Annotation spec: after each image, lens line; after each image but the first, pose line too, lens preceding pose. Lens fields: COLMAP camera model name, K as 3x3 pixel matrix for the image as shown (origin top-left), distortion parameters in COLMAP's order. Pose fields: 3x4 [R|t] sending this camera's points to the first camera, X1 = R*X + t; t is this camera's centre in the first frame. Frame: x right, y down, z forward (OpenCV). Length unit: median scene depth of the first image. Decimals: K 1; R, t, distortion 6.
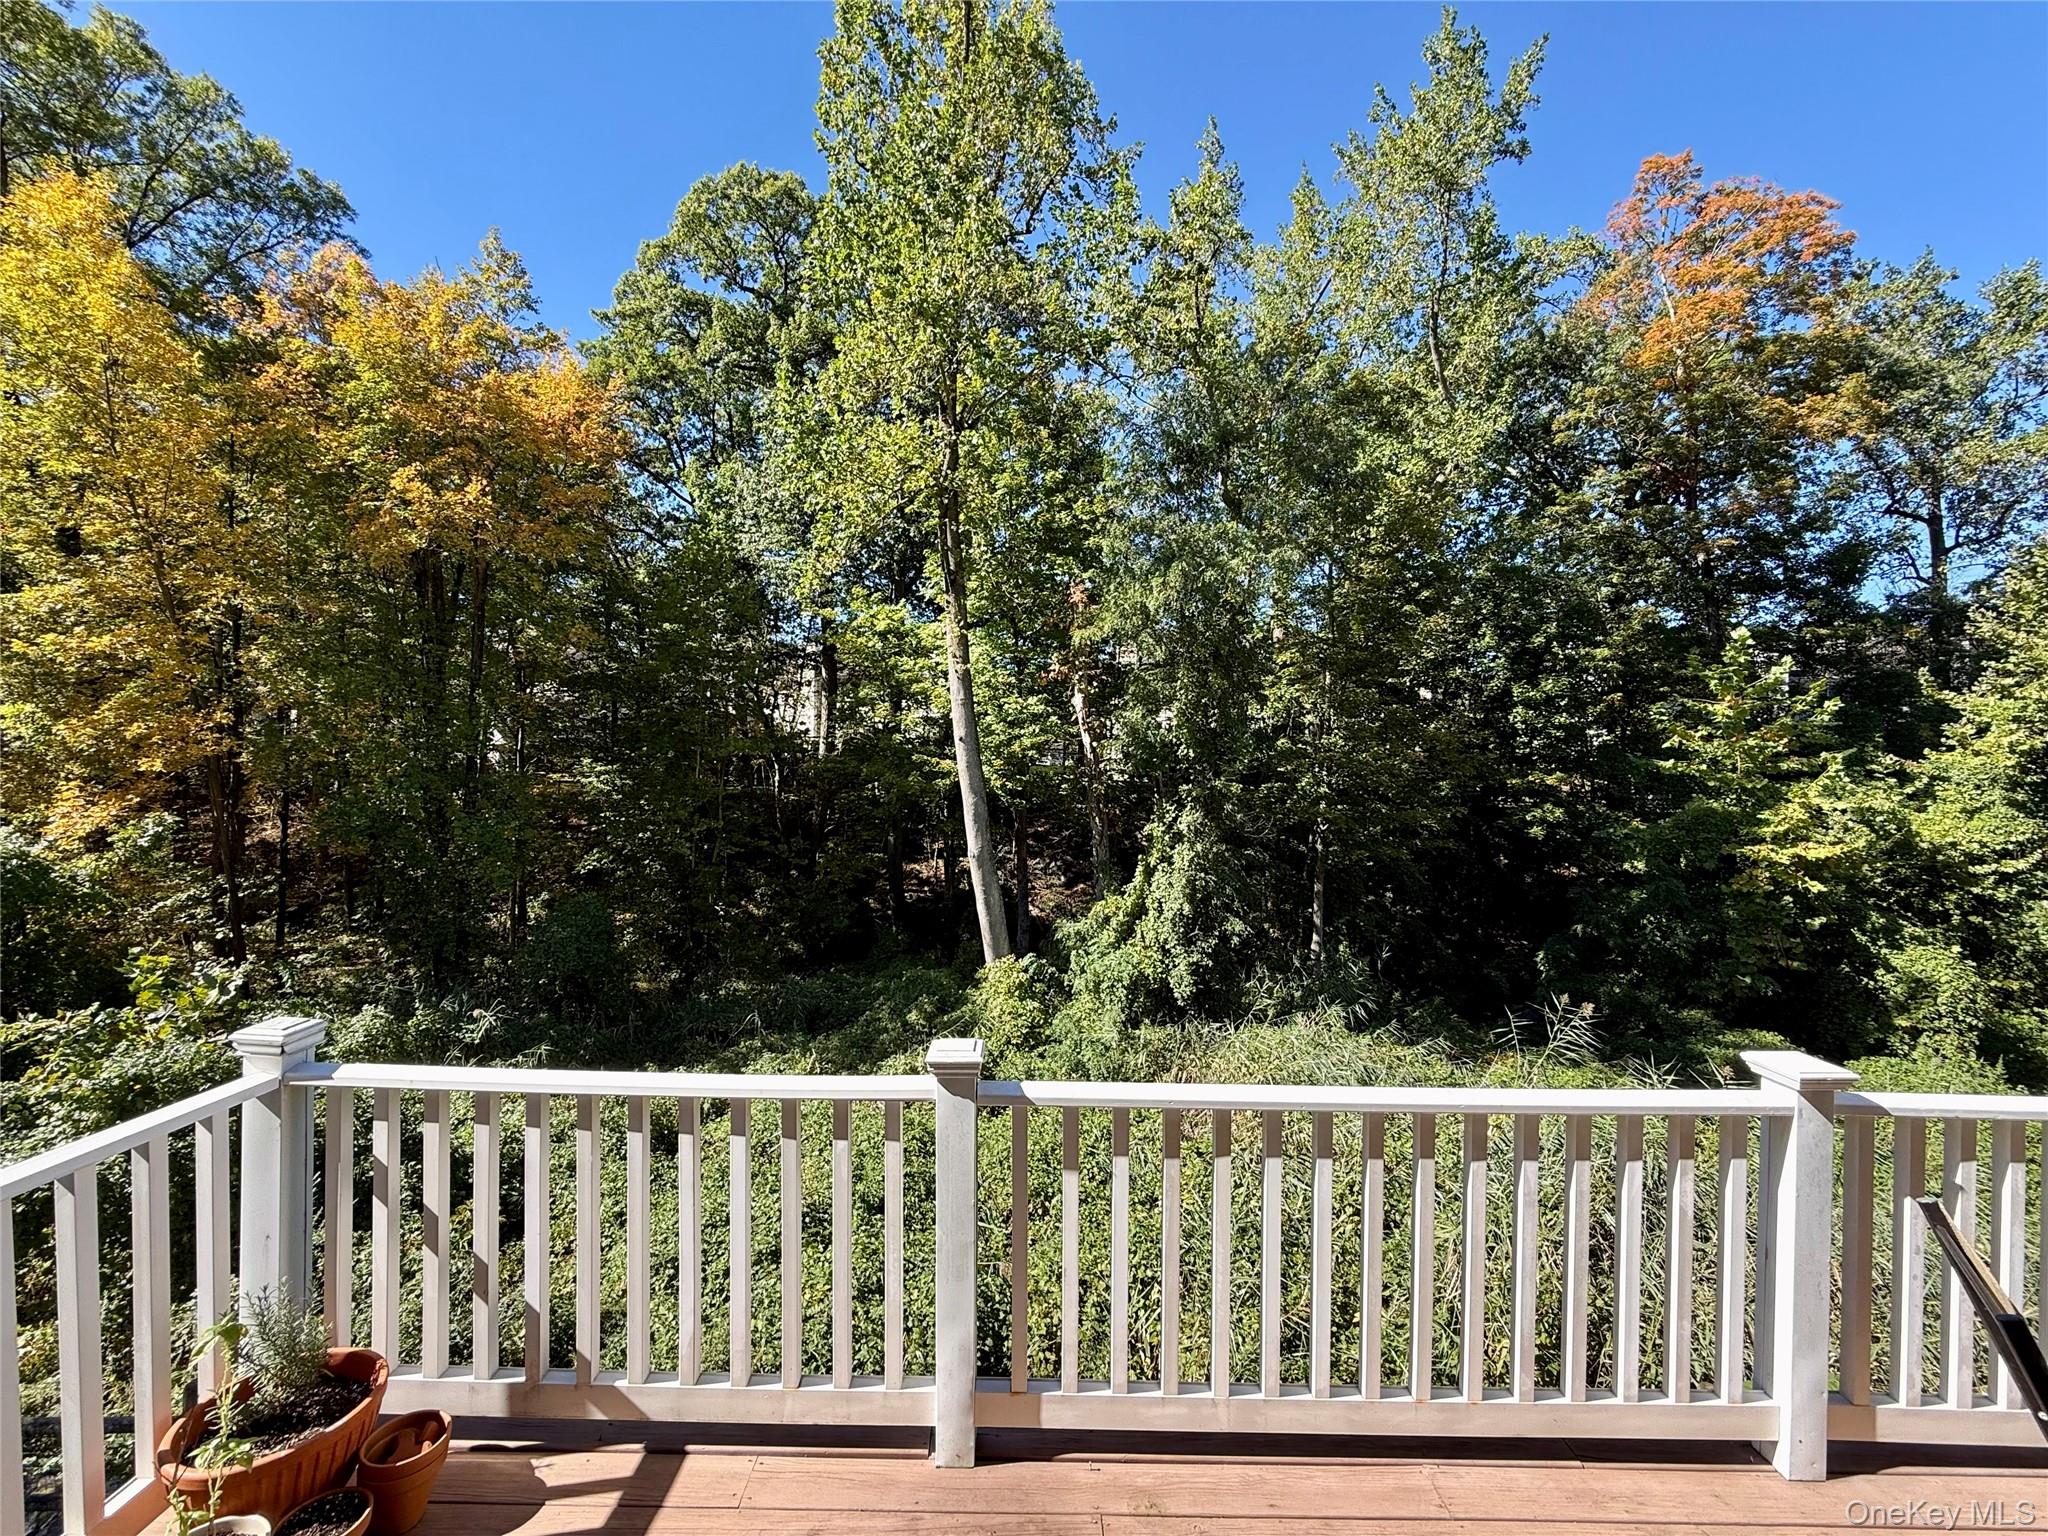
lens RADIAL K [[812.1, 0, 1017.7], [0, 812.1, 770.1], [0, 0, 1]] dist [-0.001266, 0.000381]
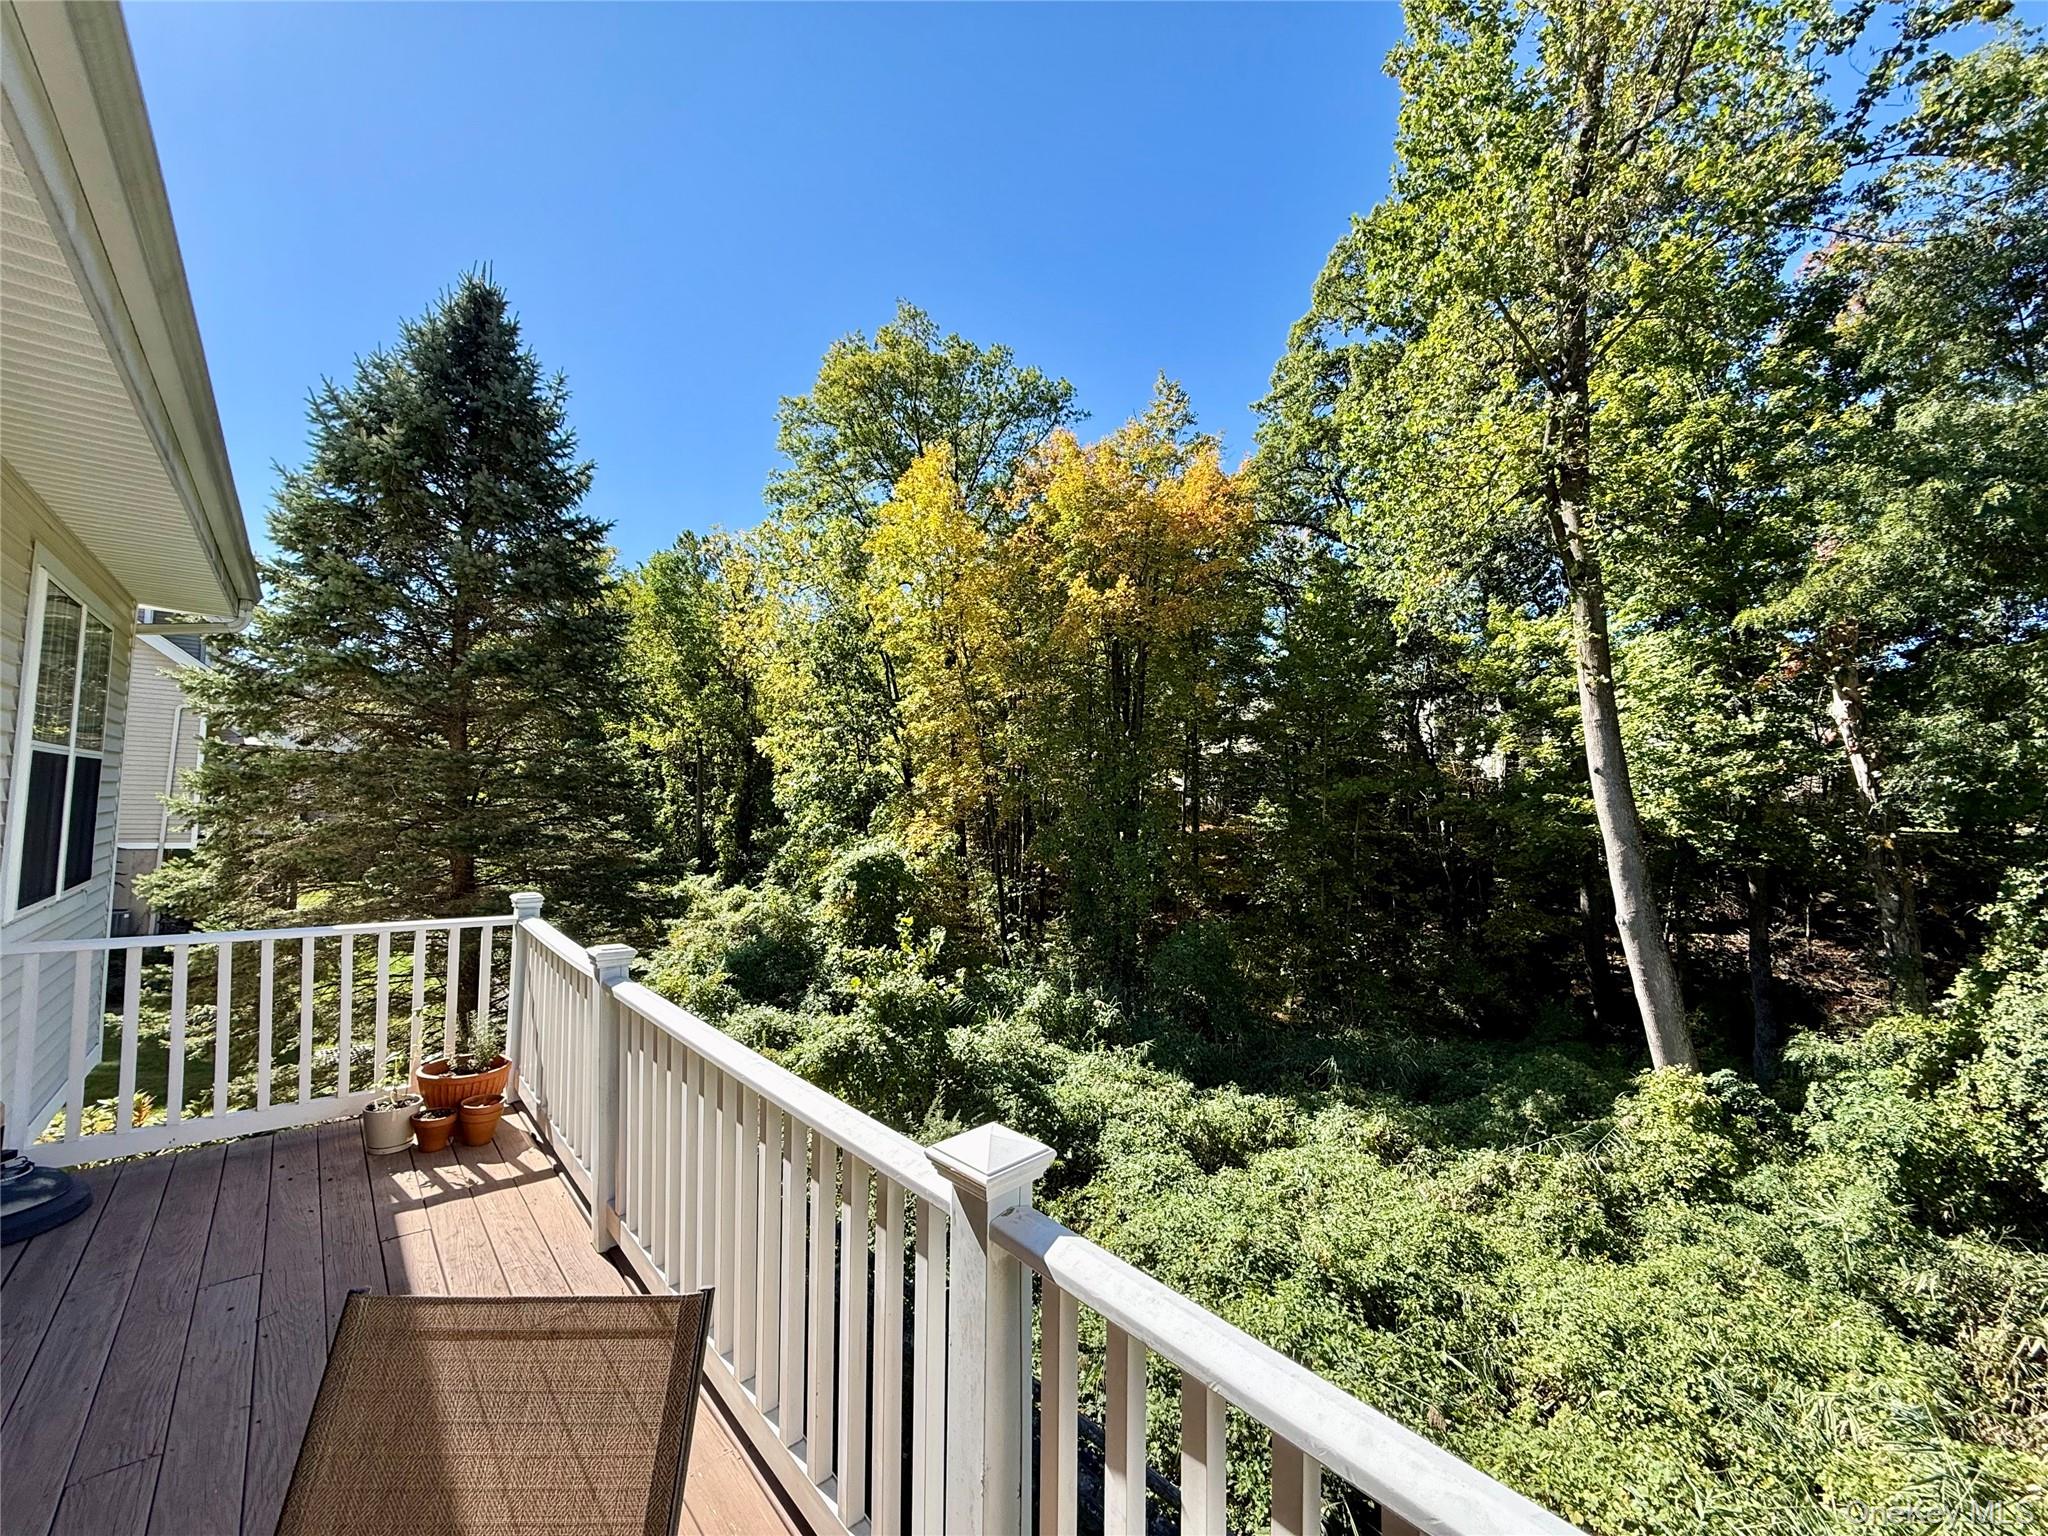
lens RADIAL K [[812.1, 0, 1017.7], [0, 812.1, 770.1], [0, 0, 1]] dist [-0.001266, 0.000381]
pose [[0.665253, -0.028335, -0.746080, 0.144636], [-0.014272, 0.998614, -0.050652, 0.007448], [0.746482, 0.044345, 0.663927, 0.051005]]
